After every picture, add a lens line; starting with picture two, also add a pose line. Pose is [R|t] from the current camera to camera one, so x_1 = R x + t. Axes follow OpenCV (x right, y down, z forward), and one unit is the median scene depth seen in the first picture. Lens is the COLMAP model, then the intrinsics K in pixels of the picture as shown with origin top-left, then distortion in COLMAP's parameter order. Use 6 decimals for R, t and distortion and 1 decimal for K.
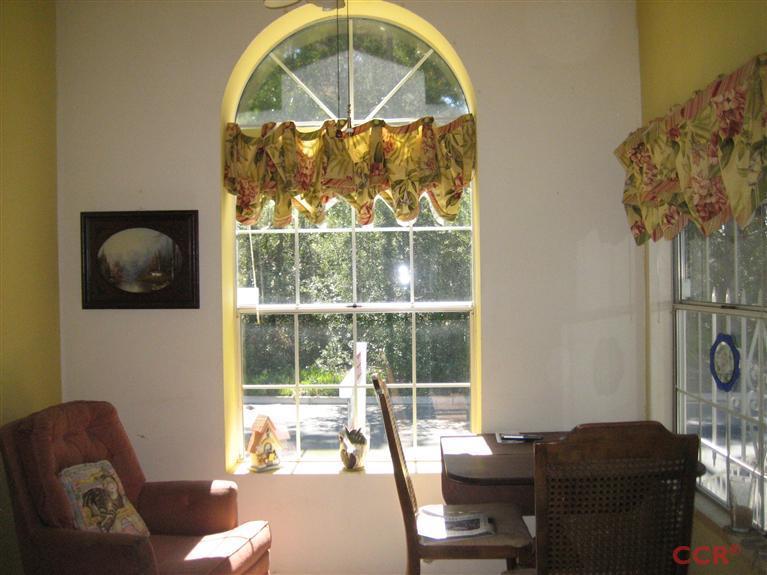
lens RADIAL K [[812.8, 0, 383.5], [0, 812.8, 287.5], [0, 0, 1]] dist [-0.148535, 0.199052]
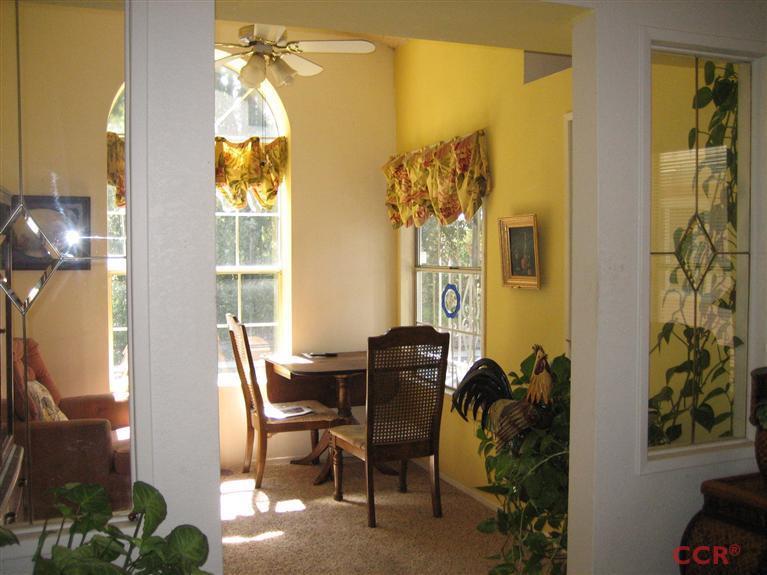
lens RADIAL K [[812.8, 0, 383.5], [0, 812.8, 287.5], [0, 0, 1]] dist [-0.148535, 0.199052]
pose [[0.924207, -0.003988, 0.381871, -0.284565], [-0.007462, 0.999566, 0.028498, 0.013909], [-0.381819, -0.029188, 0.923776, -0.420604]]
